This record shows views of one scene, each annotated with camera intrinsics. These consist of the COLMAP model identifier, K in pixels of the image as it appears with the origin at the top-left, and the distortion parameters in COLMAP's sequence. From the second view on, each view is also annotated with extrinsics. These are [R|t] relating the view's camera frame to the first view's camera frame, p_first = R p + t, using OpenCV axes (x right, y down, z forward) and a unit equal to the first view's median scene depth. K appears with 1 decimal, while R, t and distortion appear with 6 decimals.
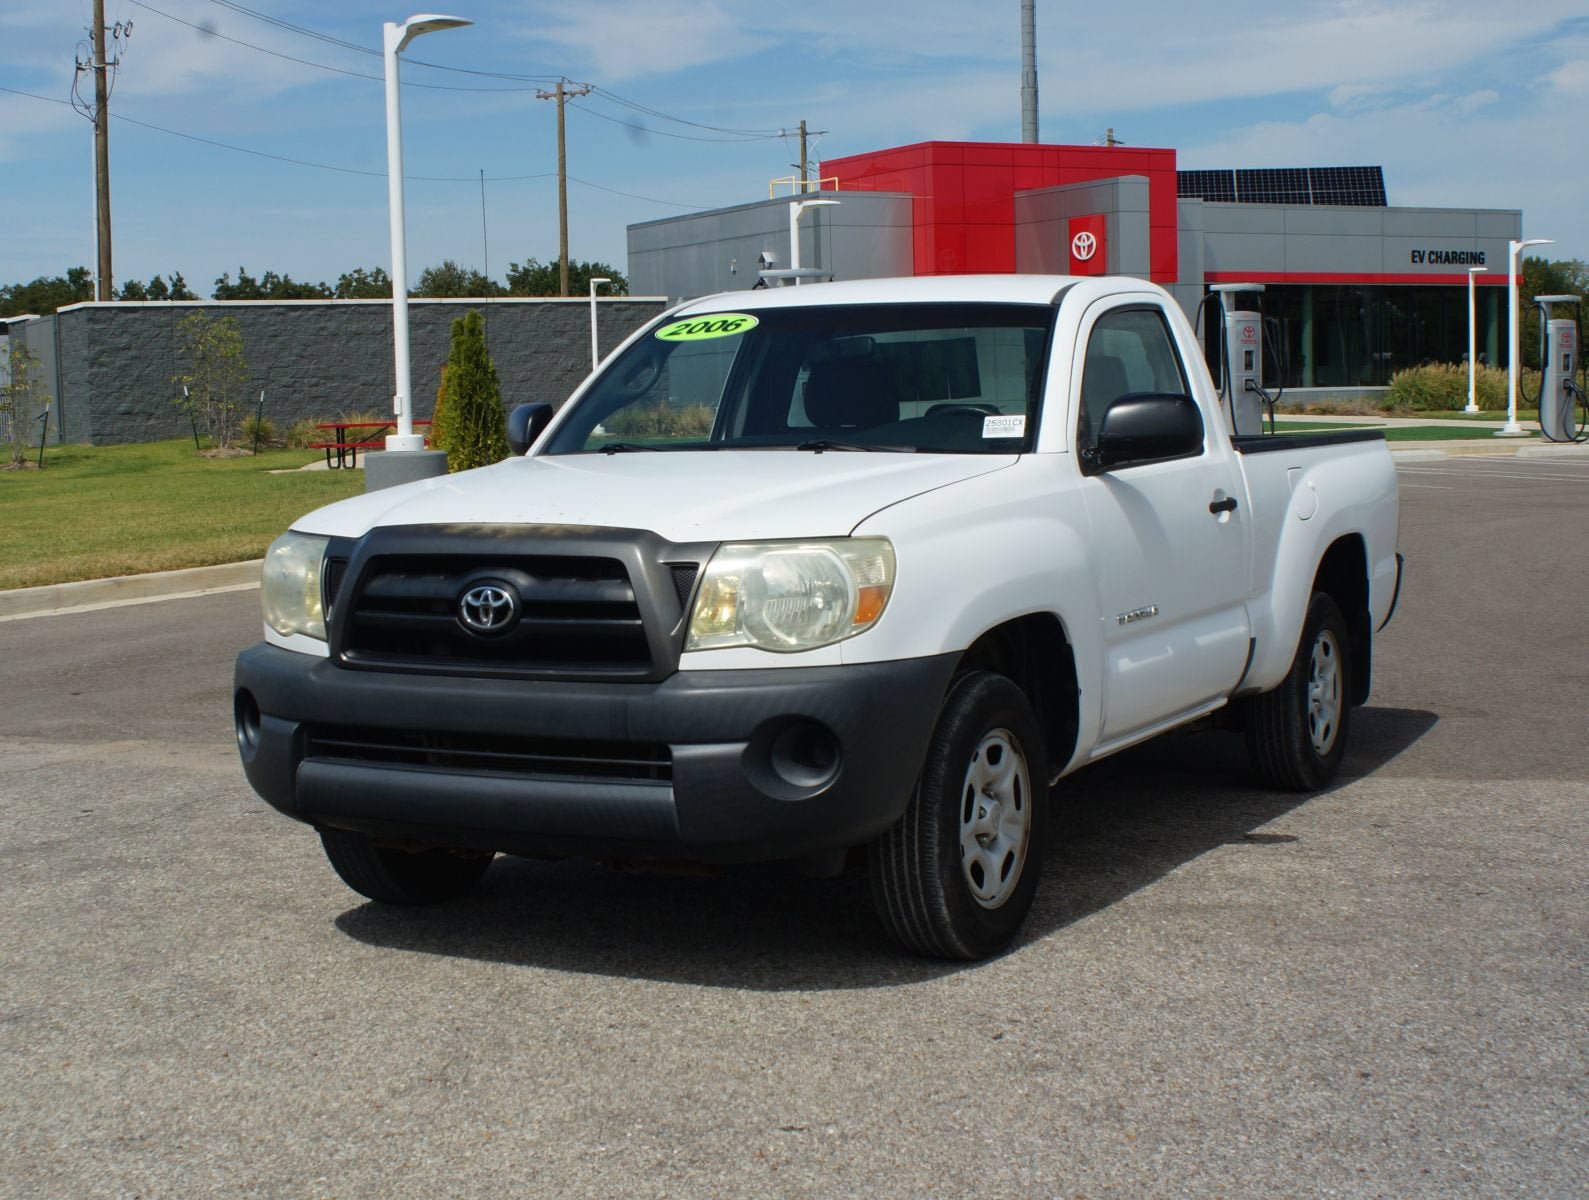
lens RADIAL K [[2538.1, 0, 697.8], [0, 2538.1, 605.1], [0, 0, 1]] dist [-0.140336, 0.267309]
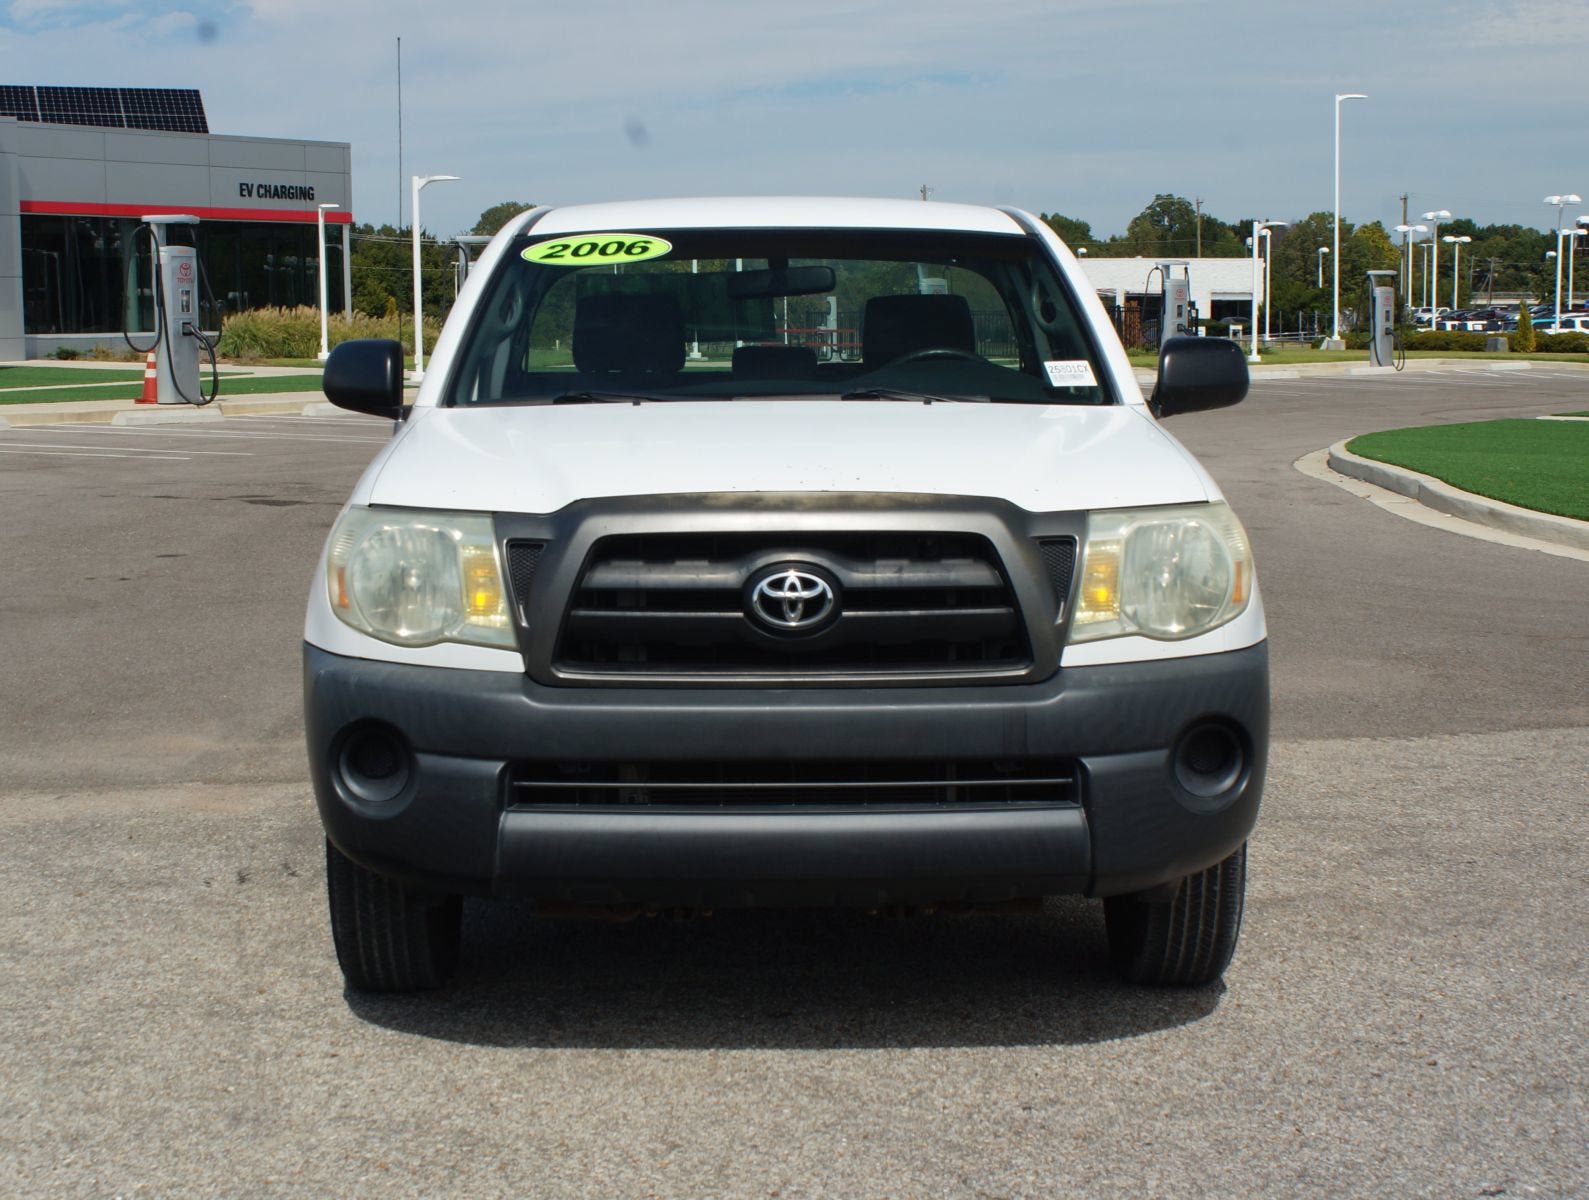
lens RADIAL K [[2769.8, 0, 746.0], [0, 2769.8, 602.0], [0, 0, 1]] dist [-0.046389, -0.061058]
pose [[0.864721, -0.034022, 0.501099, -0.457998], [0.028567, 0.999420, 0.018560, -0.012636], [-0.501439, -0.001735, 0.865191, 0.229744]]
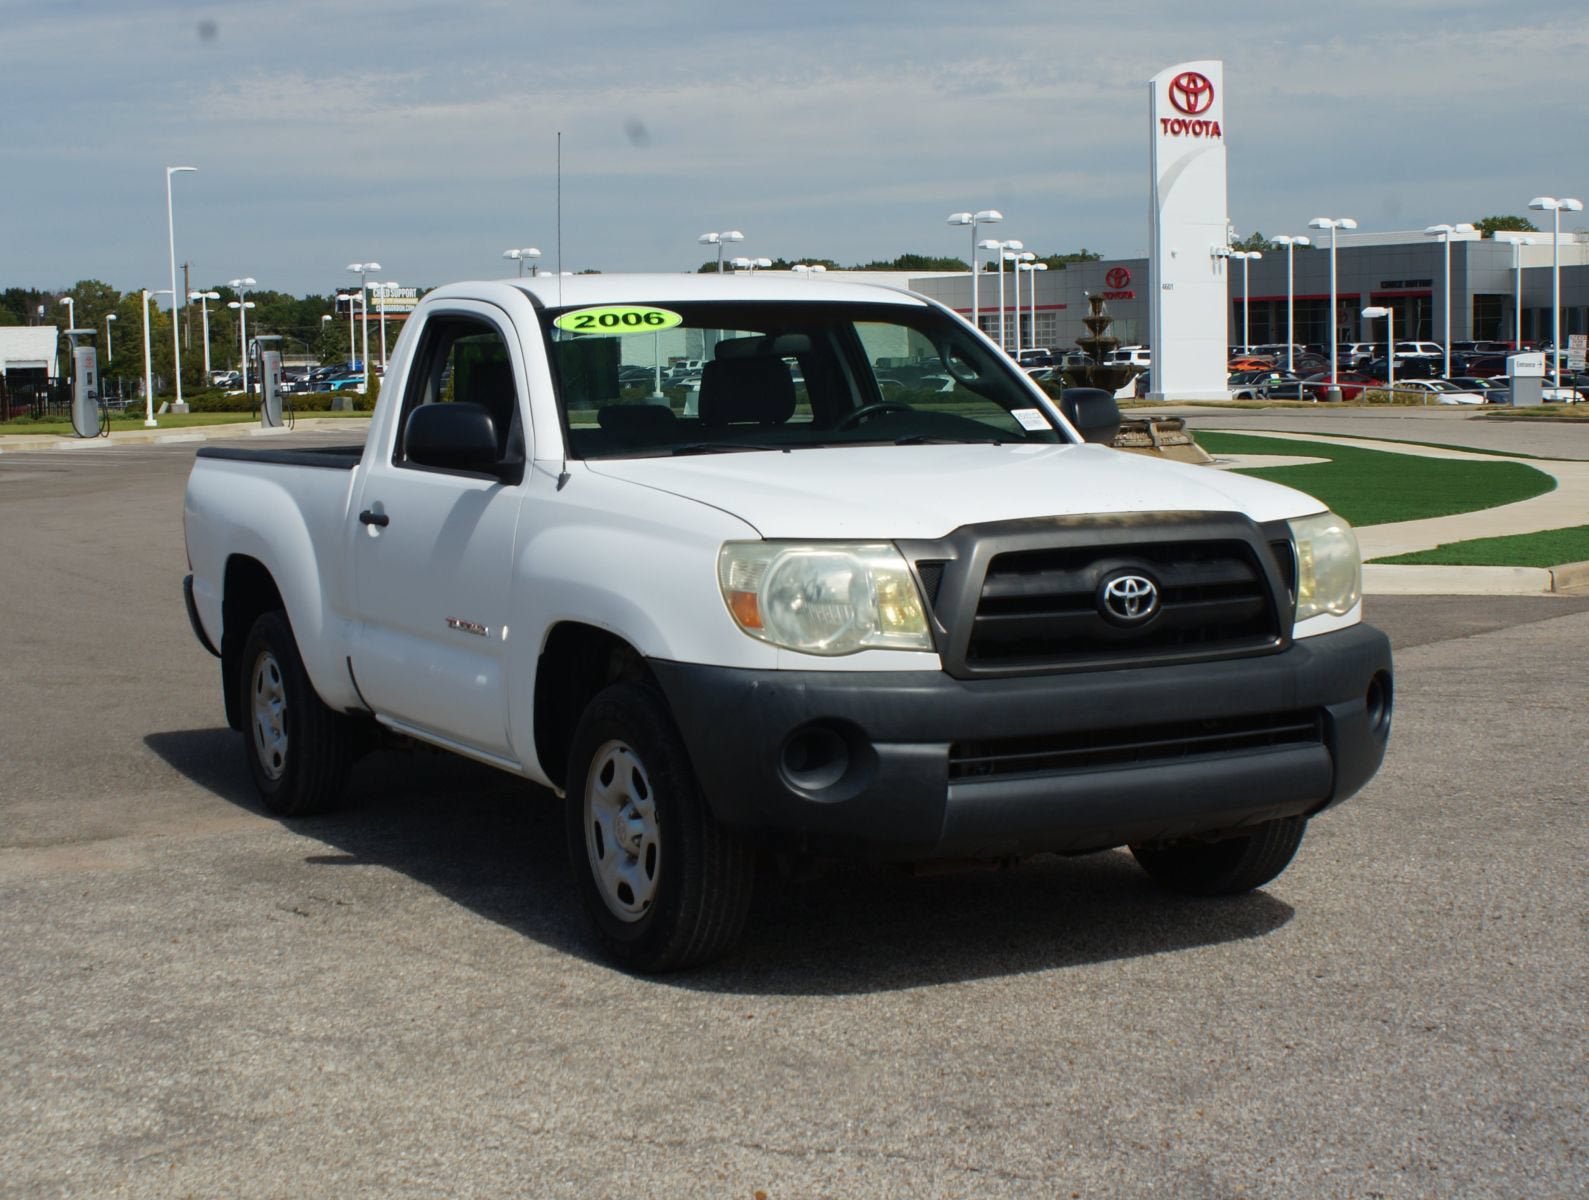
lens RADIAL K [[2750.3, 0, 794.5], [0, 2750.3, 600.0], [0, 0, 1]] dist [-0.174434, -0.014331]
pose [[0.529451, -0.059627, 0.846243, -0.922583], [0.077211, 0.996774, 0.021926, -0.027608], [-0.844820, 0.053730, 0.532347, 0.470410]]
